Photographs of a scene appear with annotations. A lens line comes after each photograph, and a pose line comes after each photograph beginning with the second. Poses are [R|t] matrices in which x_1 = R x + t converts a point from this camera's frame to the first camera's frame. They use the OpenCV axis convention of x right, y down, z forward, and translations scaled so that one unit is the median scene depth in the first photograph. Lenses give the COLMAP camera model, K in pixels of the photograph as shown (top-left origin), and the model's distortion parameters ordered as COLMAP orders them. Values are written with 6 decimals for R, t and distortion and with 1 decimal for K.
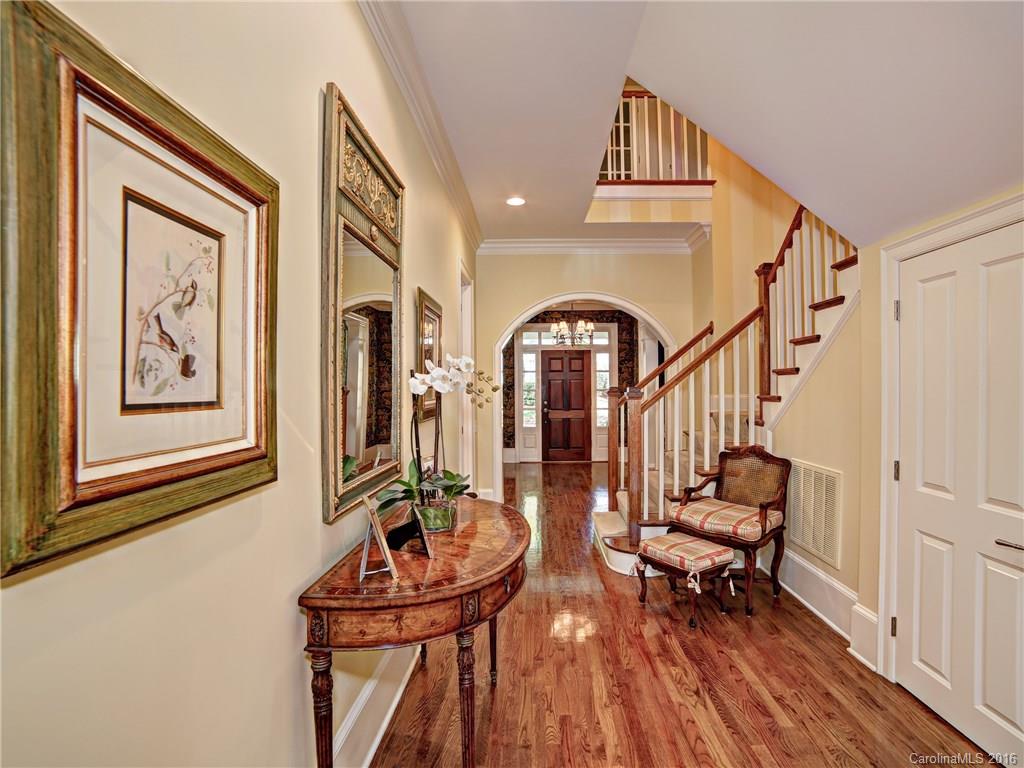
lens RADIAL K [[480.7, 0, 526.2], [0, 480.7, 381.6], [0, 0, 1]] dist [-0.021225, 0.000340]
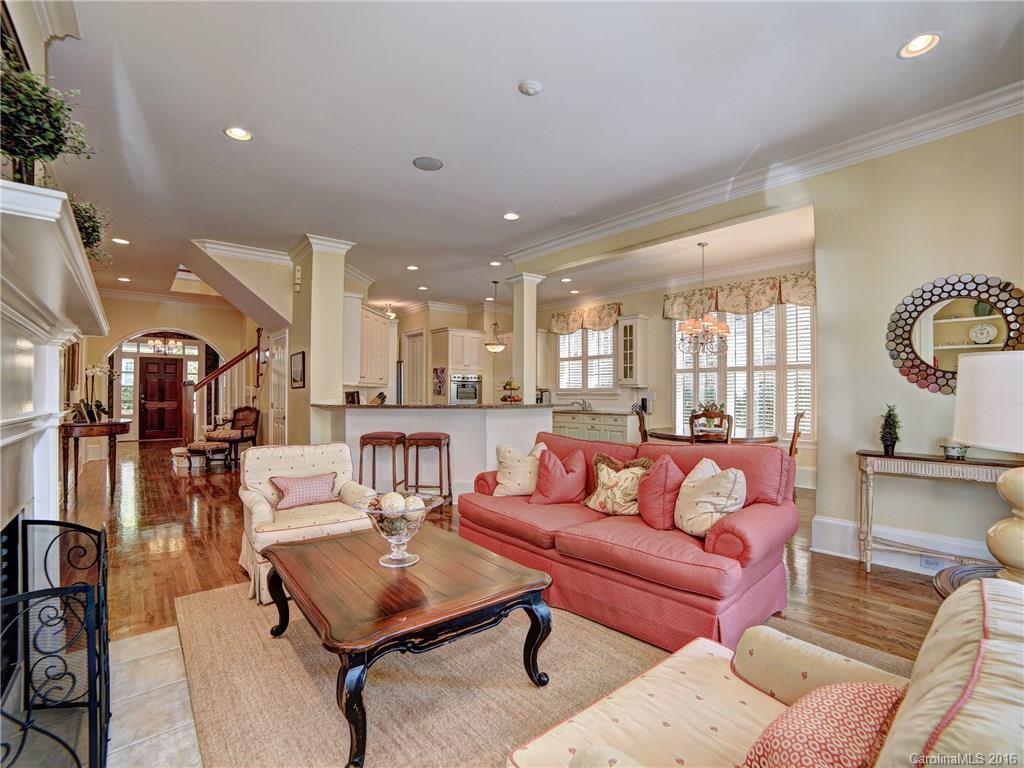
lens RADIAL K [[466.1, 0, 512.0], [0, 466.1, 384.0], [0, 0, 1]] dist [-0.045824, 0.000039]
pose [[0.752119, 0.012288, 0.658913, -0.016353], [-0.007789, 0.999922, -0.009757, 0.013976], [-0.658981, 0.002207, 0.752156, -0.643344]]
